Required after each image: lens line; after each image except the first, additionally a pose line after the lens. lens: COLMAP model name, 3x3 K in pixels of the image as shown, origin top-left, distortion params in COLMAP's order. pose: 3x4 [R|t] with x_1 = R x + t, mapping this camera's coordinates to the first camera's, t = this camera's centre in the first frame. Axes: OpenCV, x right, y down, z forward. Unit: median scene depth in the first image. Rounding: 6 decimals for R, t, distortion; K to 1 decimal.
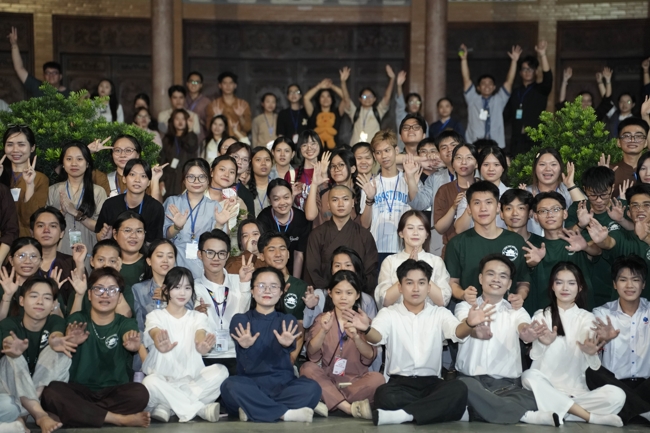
lens RADIAL K [[1922.9, 0, 333.5], [0, 1922.9, 207.8], [0, 0, 1]] dist [1.421383, 0.000000]
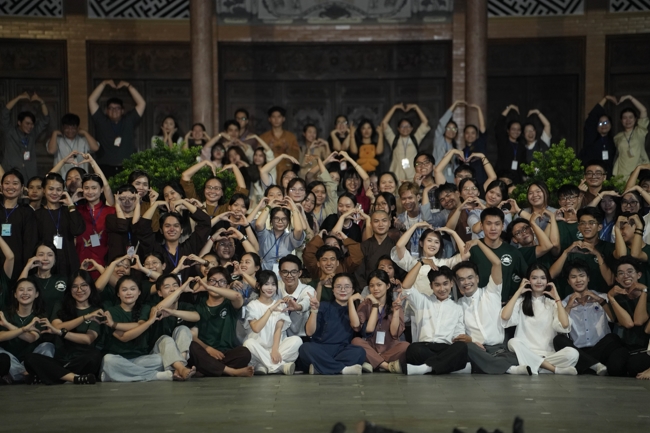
lens RADIAL K [[2371.6, 0, 336.2], [0, 2371.6, 207.9], [0, 0, 1]] dist [1.702173, 0.000000]
pose [[0.999737, -0.015929, -0.016492, 0.000266], [0.015730, 0.999803, -0.012124, 0.001740], [0.016681, 0.011862, 0.999790, -0.189365]]
